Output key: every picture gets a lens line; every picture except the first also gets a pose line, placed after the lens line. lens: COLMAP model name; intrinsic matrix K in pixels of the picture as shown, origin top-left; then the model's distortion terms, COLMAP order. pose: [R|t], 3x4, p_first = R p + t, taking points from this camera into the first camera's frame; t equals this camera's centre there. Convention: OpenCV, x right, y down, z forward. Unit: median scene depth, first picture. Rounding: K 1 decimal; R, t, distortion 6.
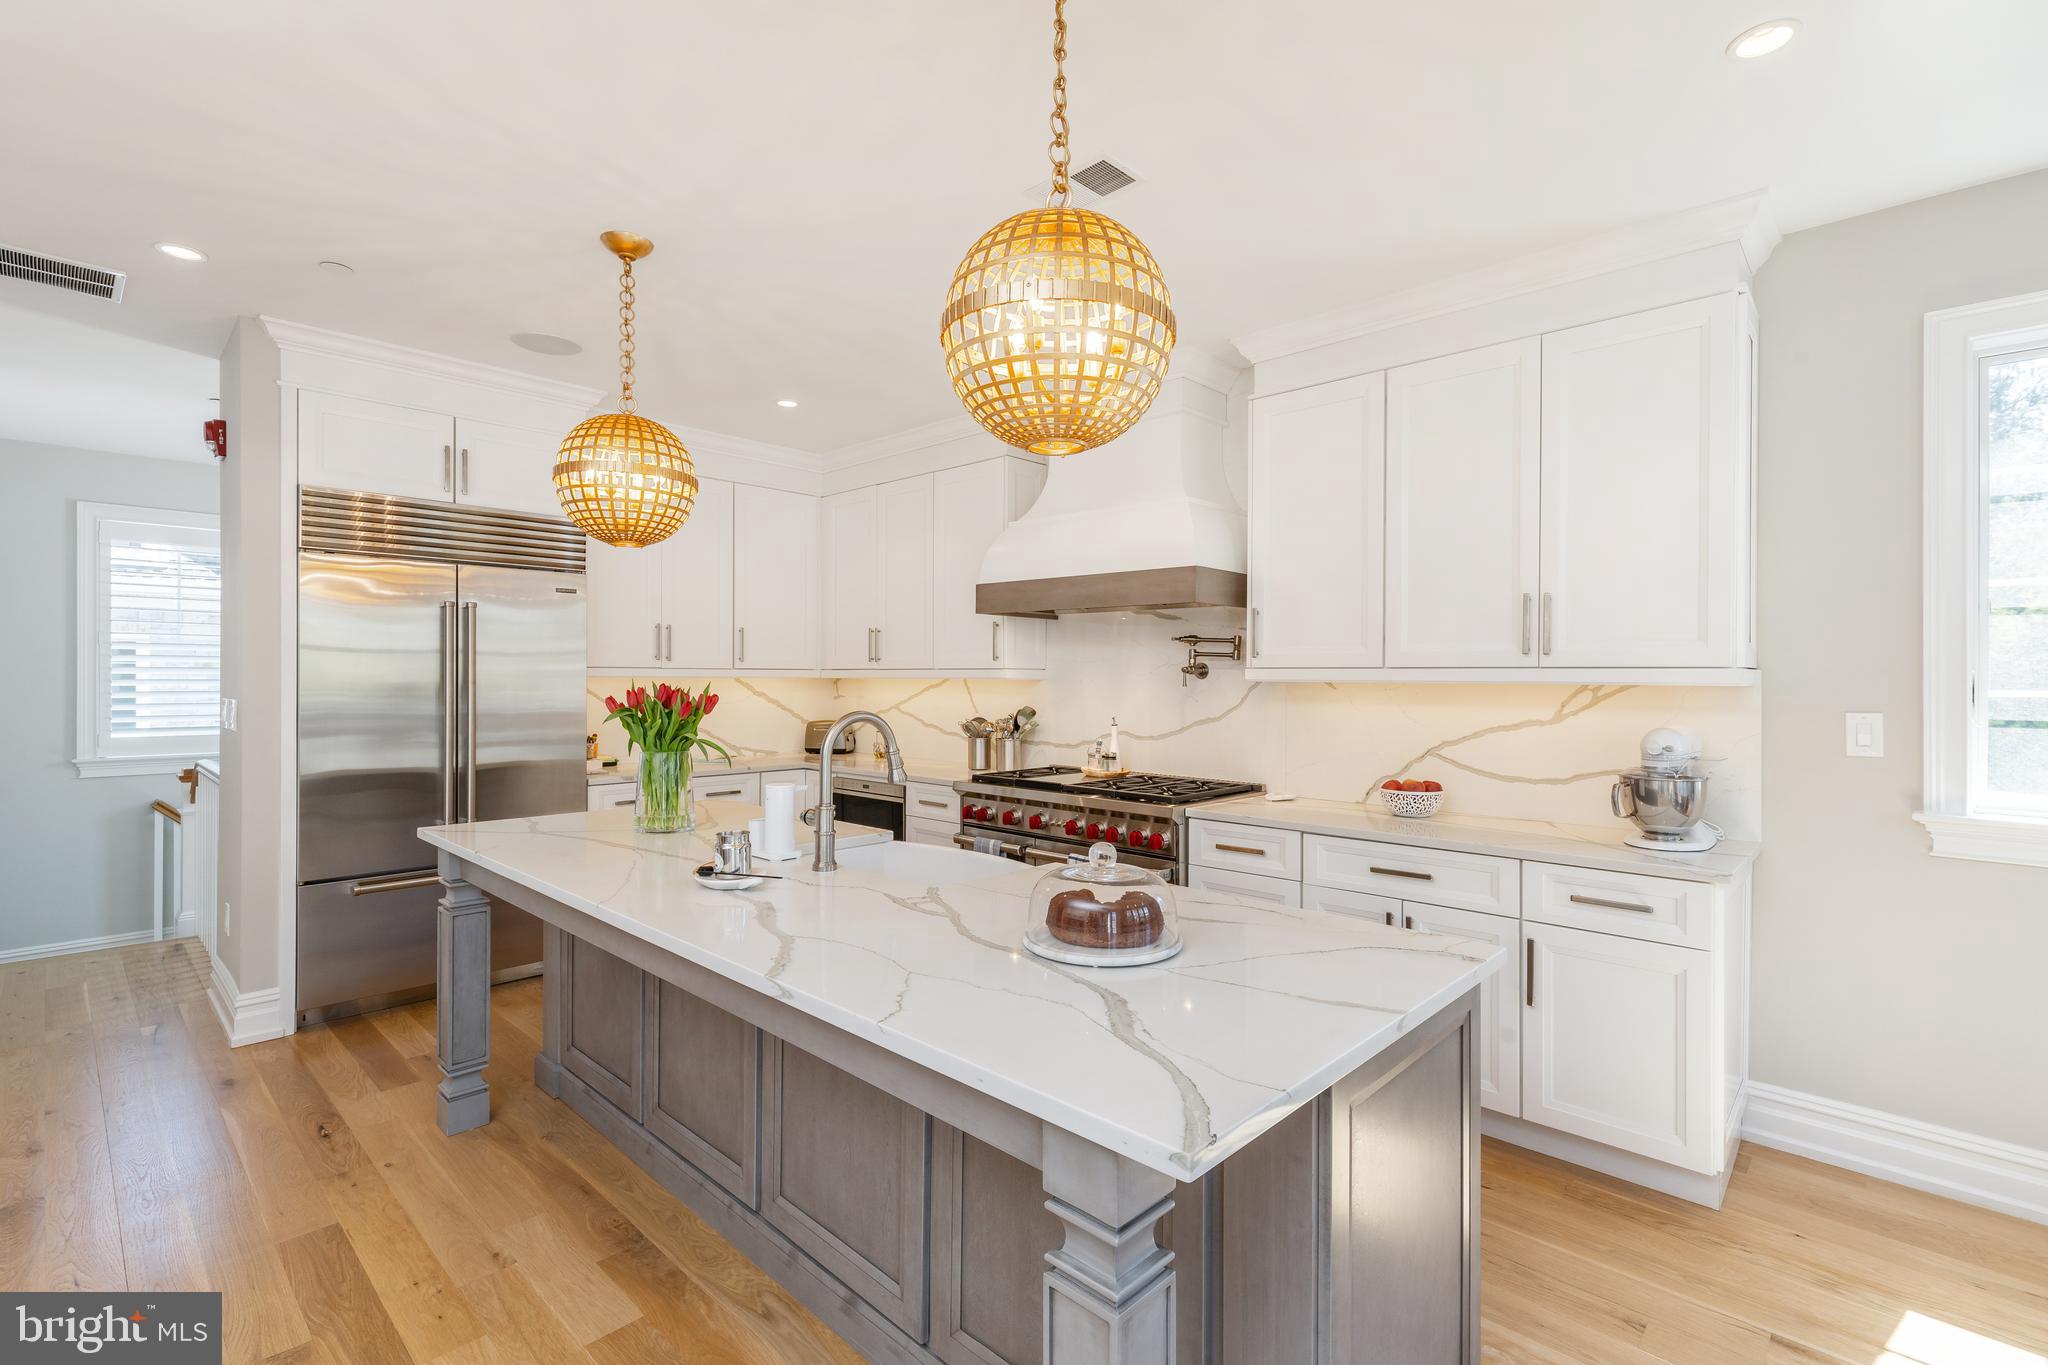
lens RADIAL K [[927.4, 0, 1023.1], [0, 927.4, 660.6], [0, 0, 1]] dist [0.006238, -0.001348]
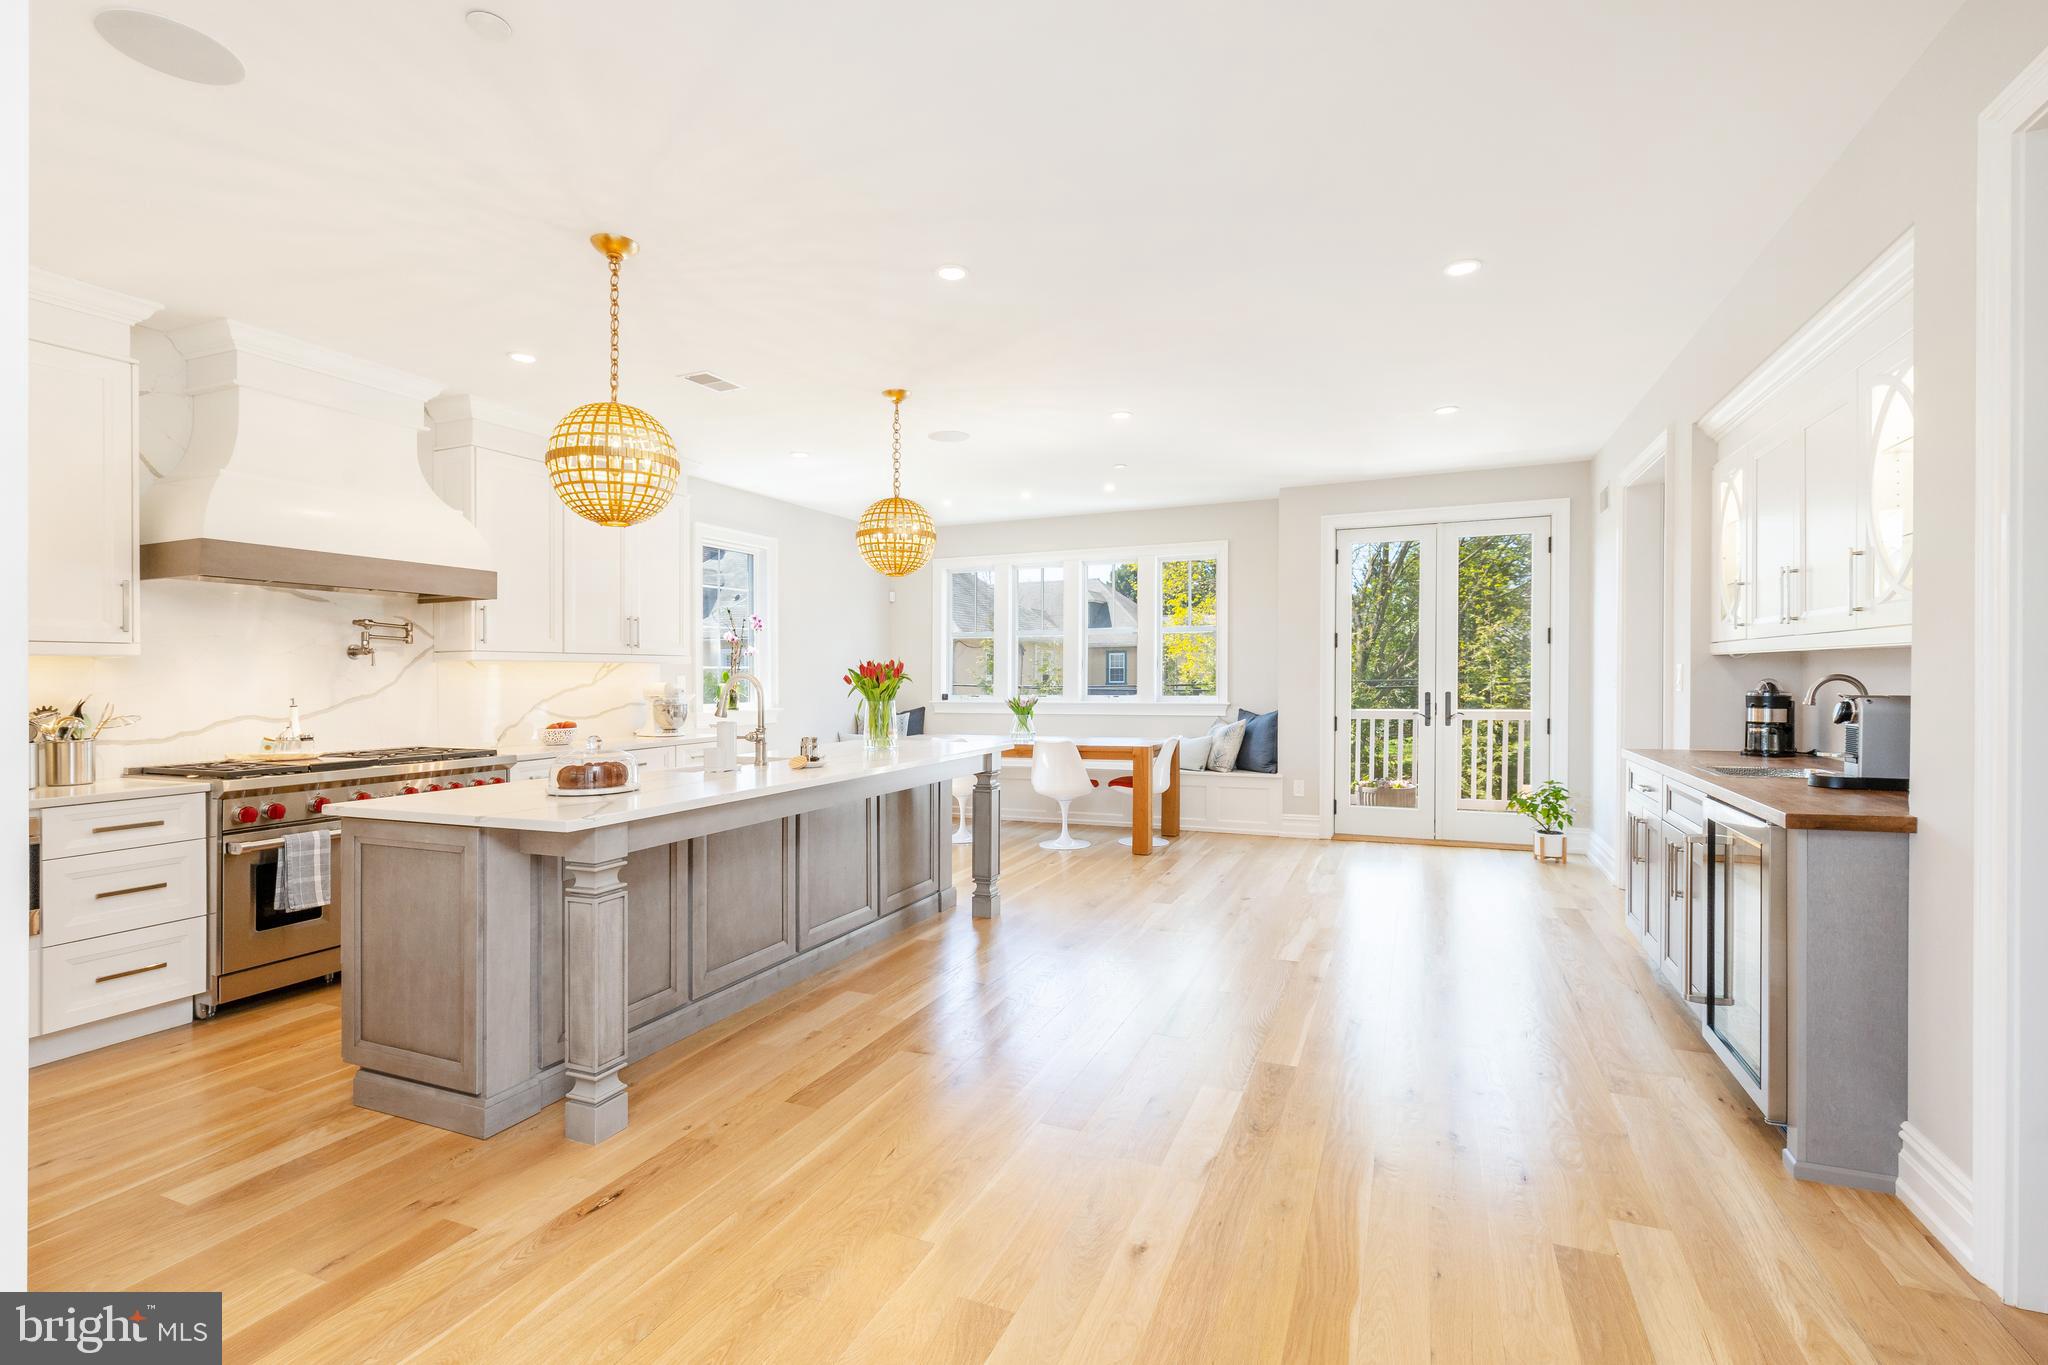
lens RADIAL K [[927.4, 0, 1026.6], [0, 927.4, 682.9], [0, 0, 1]] dist [0.006238, -0.001348]
pose [[-0.346560, -0.010908, 0.937964, -1.435470], [-0.008478, 0.999928, 0.008496, 0.040823], [-0.937989, -0.005008, -0.346628, 0.827391]]
